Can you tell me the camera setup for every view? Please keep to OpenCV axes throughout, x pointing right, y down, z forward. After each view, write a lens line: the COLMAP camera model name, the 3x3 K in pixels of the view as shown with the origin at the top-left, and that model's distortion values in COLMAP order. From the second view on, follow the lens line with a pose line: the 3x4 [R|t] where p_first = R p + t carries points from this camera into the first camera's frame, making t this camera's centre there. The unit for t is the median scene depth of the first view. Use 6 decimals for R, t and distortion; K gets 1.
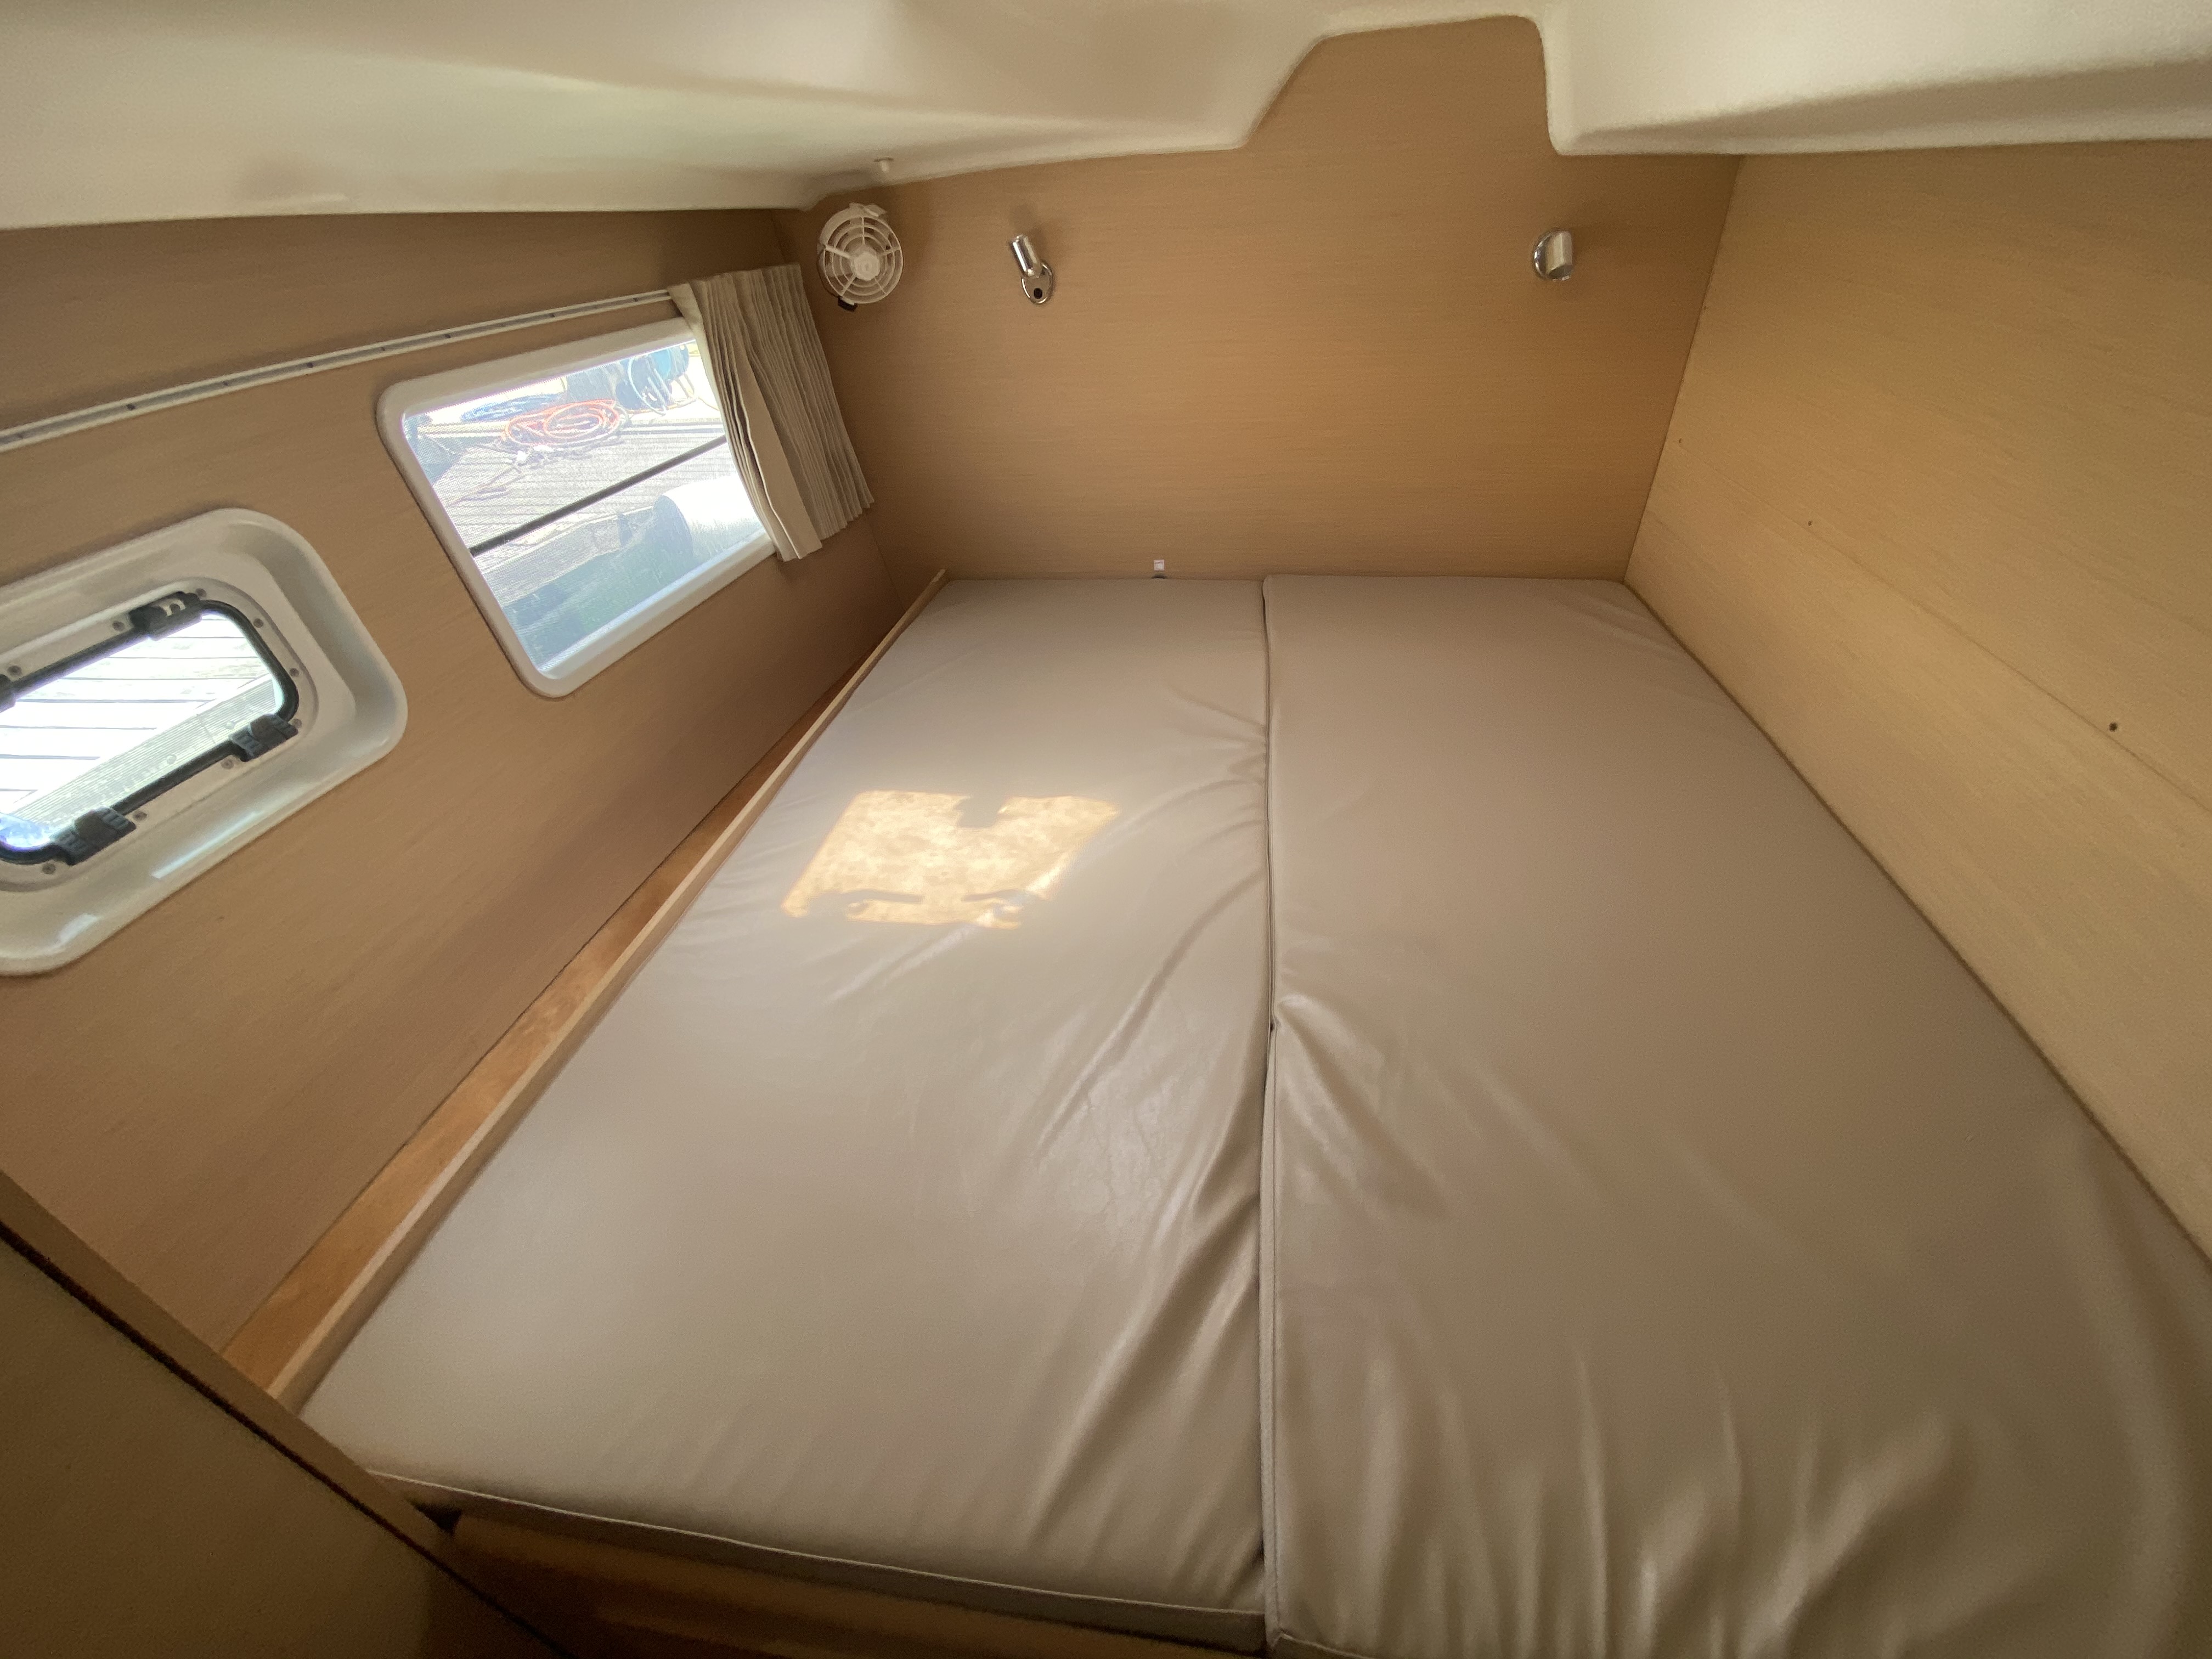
lens RADIAL K [[896.4, 0, 1106.0], [0, 896.4, 829.5], [0, 0, 1]] dist [0.031731, -0.024879]
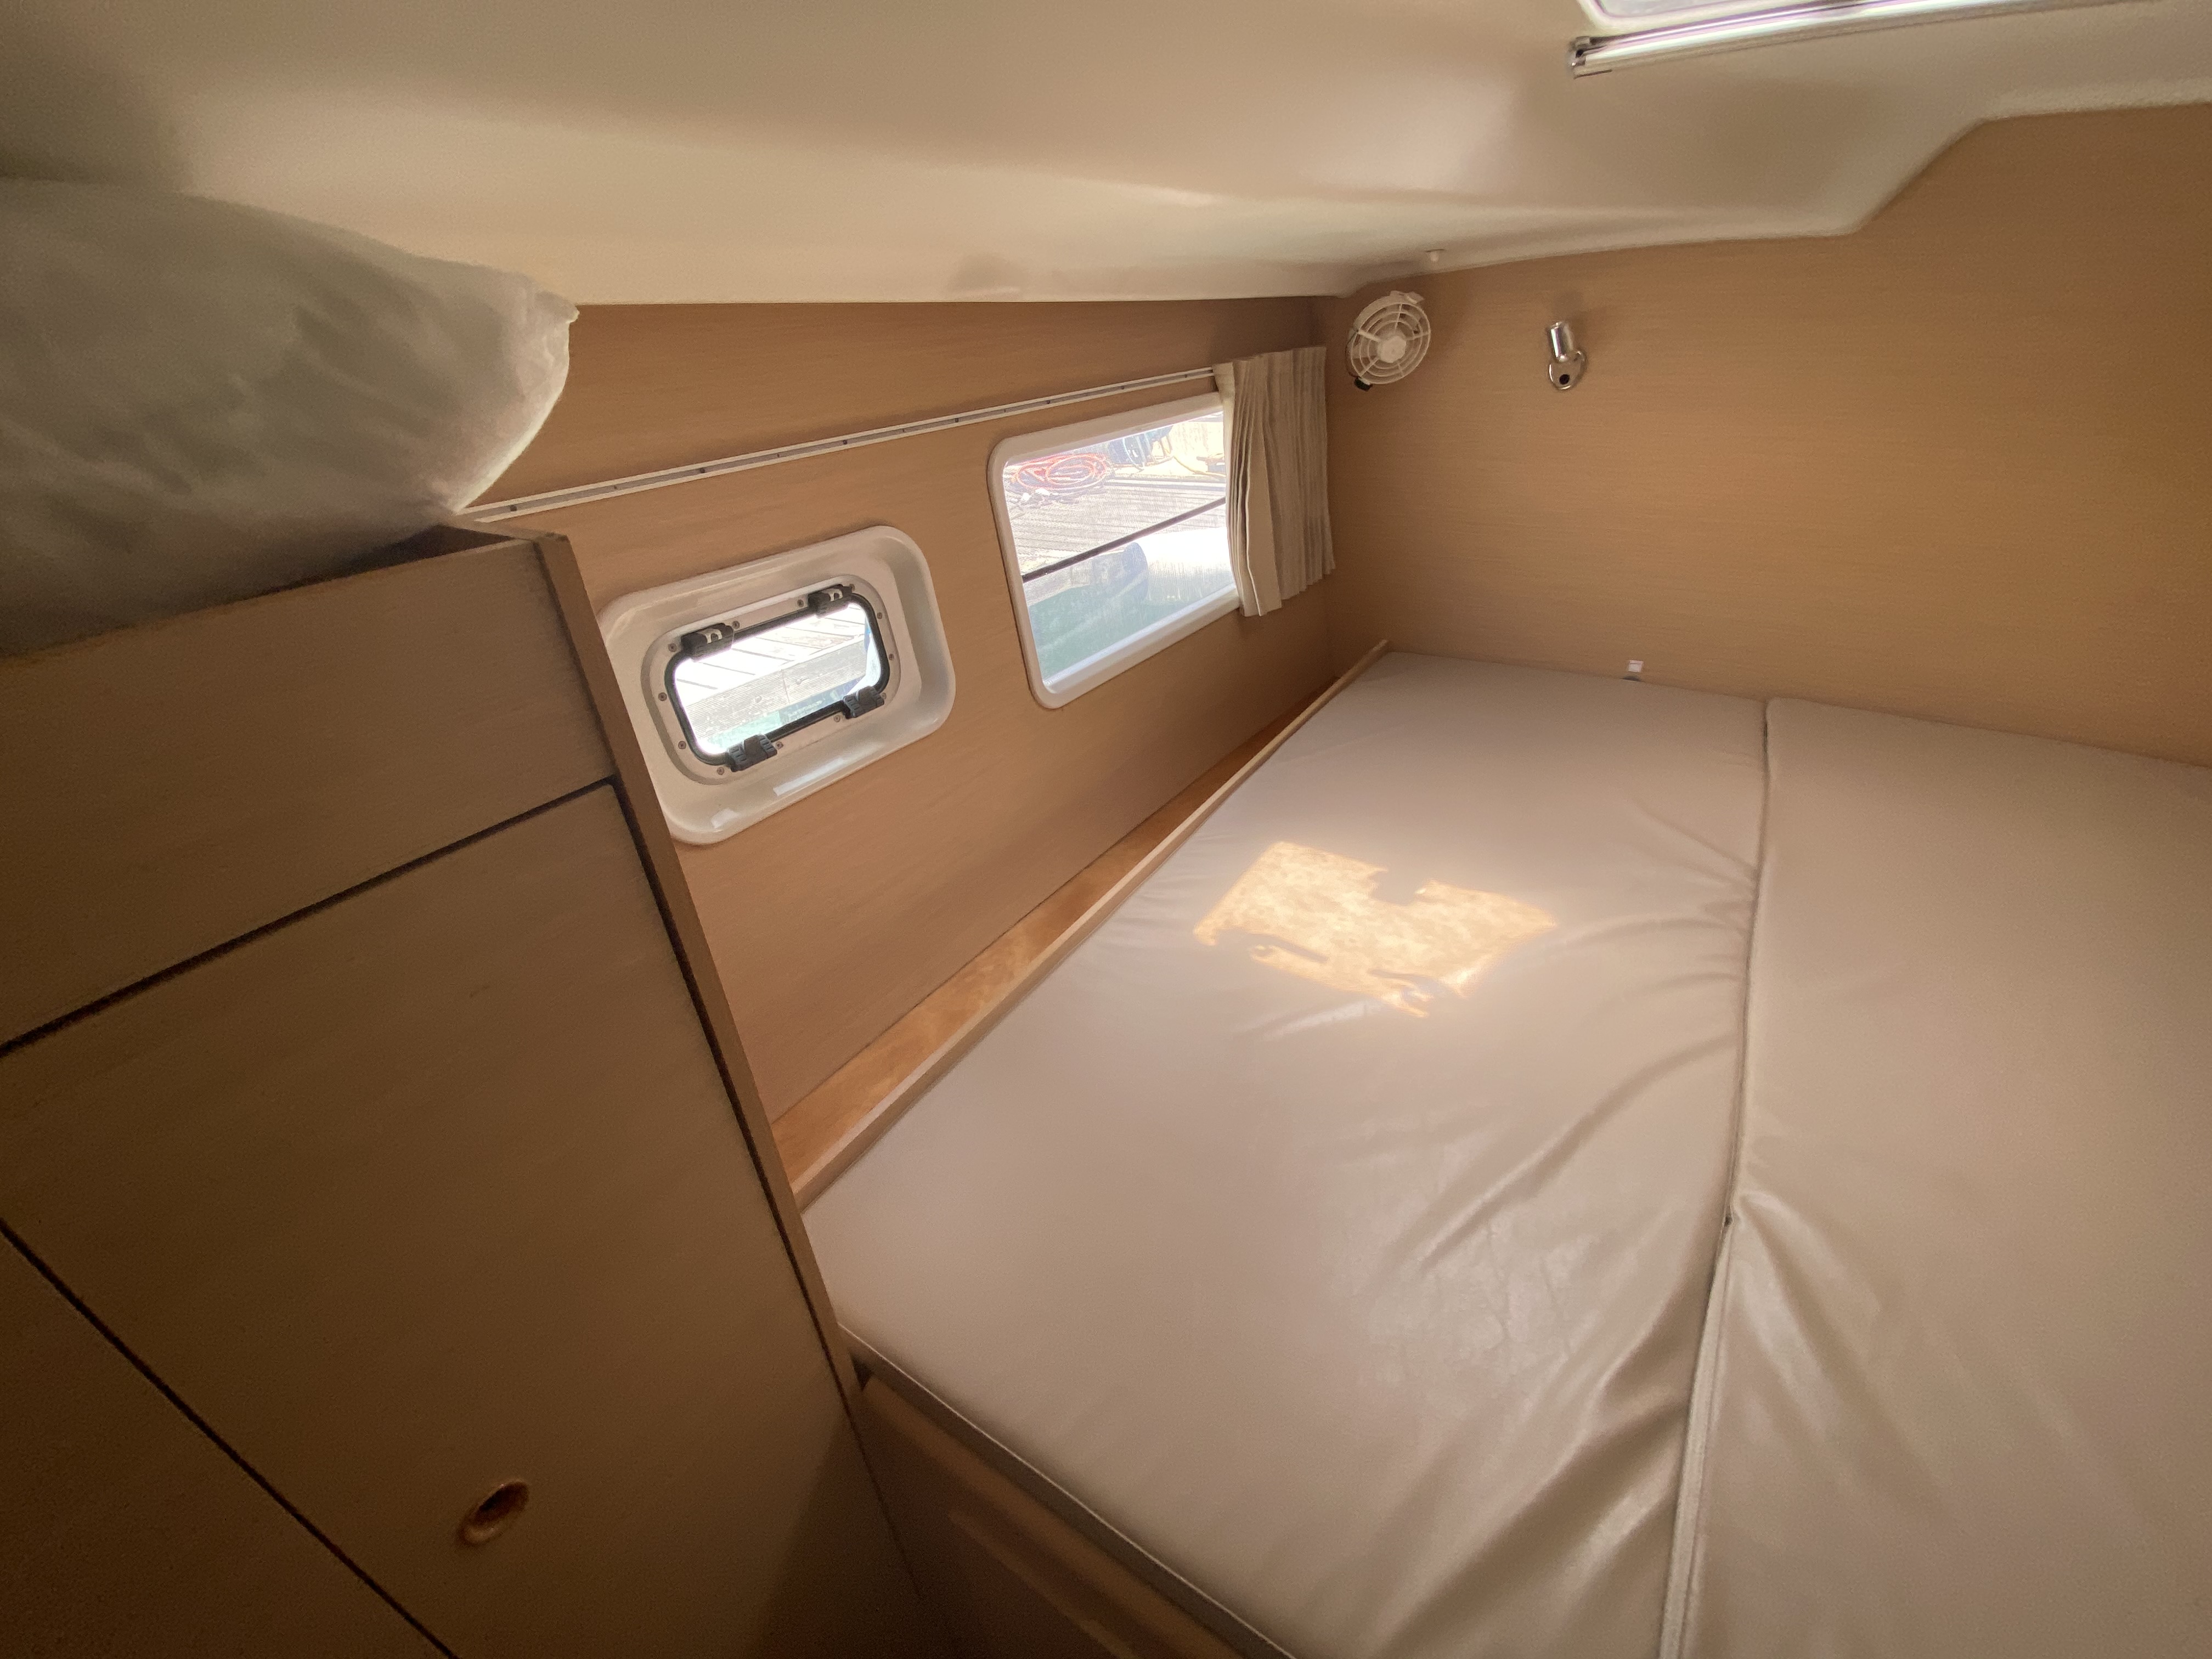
lens RADIAL K [[888.8, 0, 1089.3], [0, 888.8, 832.3], [0, 0, 1]] dist [0.015409, -0.017222]
pose [[0.905038, 0.216343, -0.366199, -0.105306], [-0.235373, 0.971876, -0.007543, 0.008164], [0.354268, 0.093020, 0.930506, -0.031365]]
